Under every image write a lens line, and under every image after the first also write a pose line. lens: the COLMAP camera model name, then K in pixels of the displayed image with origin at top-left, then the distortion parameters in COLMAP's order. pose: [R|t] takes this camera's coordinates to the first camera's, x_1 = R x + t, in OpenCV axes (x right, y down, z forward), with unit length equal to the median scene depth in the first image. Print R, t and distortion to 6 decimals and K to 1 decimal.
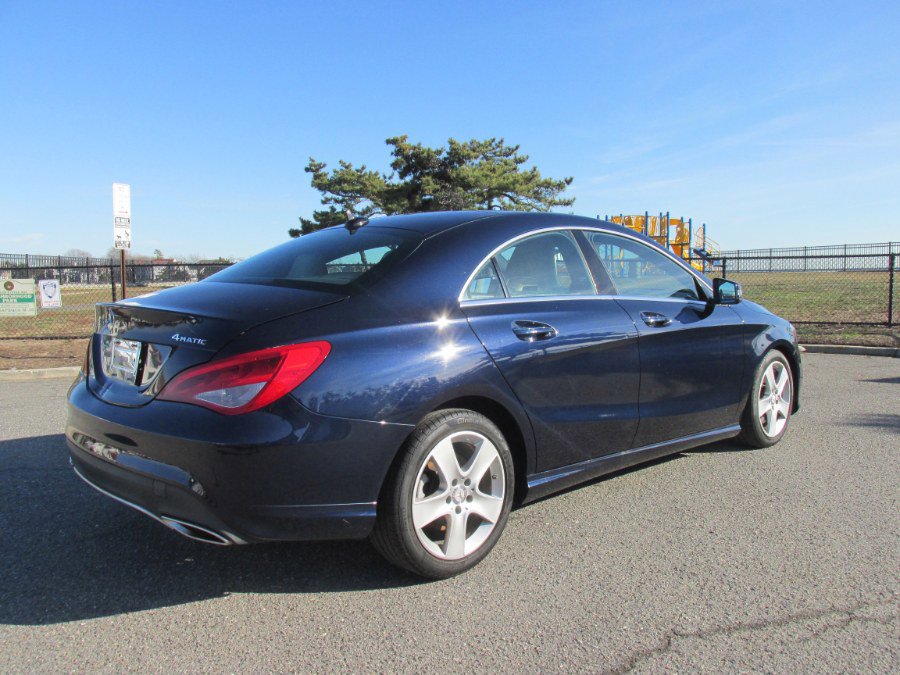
lens RADIAL K [[738.0, 0, 454.3], [0, 738.0, 337.8], [0, 0, 1]] dist [-0.035163, 0.010316]
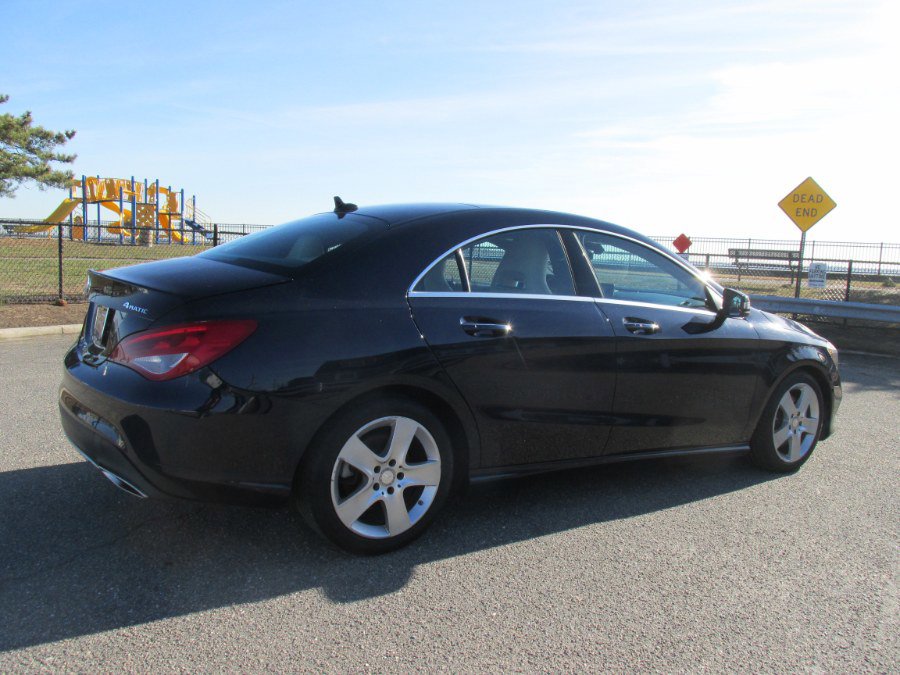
lens RADIAL K [[738.0, 0, 451.3], [0, 738.0, 345.2], [0, 0, 1]] dist [-0.035163, 0.010316]
pose [[0.718549, -0.038668, 0.694400, -0.134351], [0.002759, 0.998604, 0.052753, -0.004102], [-0.695471, -0.035990, 0.717653, 0.039002]]
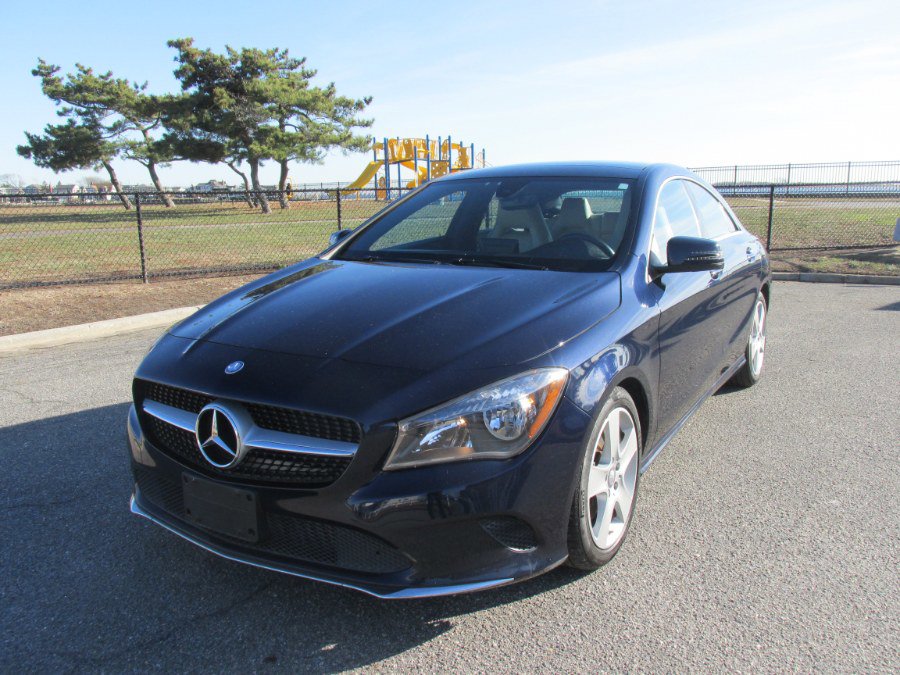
lens RADIAL K [[738.0, 0, 454.0], [0, 738.0, 339.8], [0, 0, 1]] dist [-0.035163, 0.010316]
pose [[0.929261, -0.070642, 0.362606, -0.105035], [0.031982, 0.993245, 0.111542, -0.009461], [-0.368036, -0.092055, 0.925243, 0.059332]]
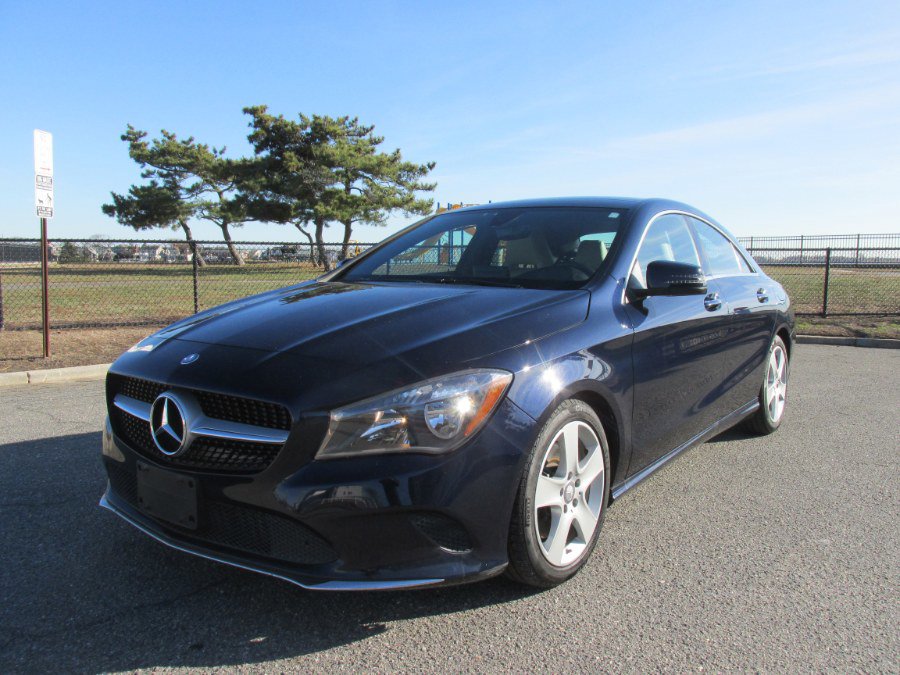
lens RADIAL K [[738.0, 0, 455.9], [0, 738.0, 340.5], [0, 0, 1]] dist [-0.035163, 0.010316]
pose [[0.958034, -0.011230, 0.286433, -0.094316], [0.005367, 0.999760, 0.021245, -0.002642], [-0.286603, -0.018816, 0.957865, 0.054168]]
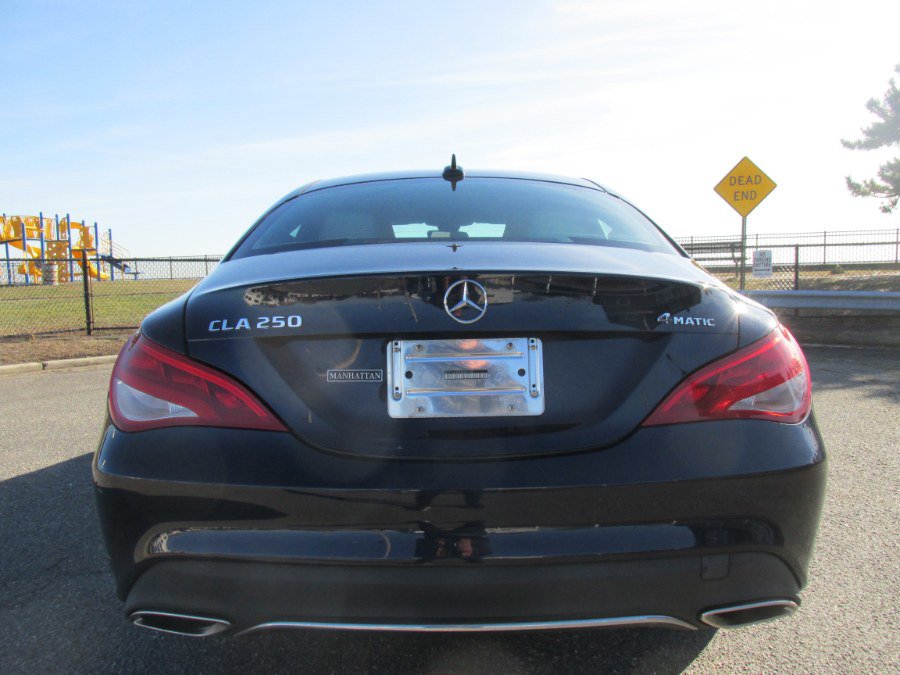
lens RADIAL K [[738.0, 0, 456.6], [0, 738.0, 336.4], [0, 0, 1]] dist [-0.035163, 0.010316]
pose [[0.669231, -0.059494, 0.740669, -0.079214], [0.071594, 0.997315, 0.015420, -0.000693], [-0.739597, 0.042707, 0.671693, 0.059903]]
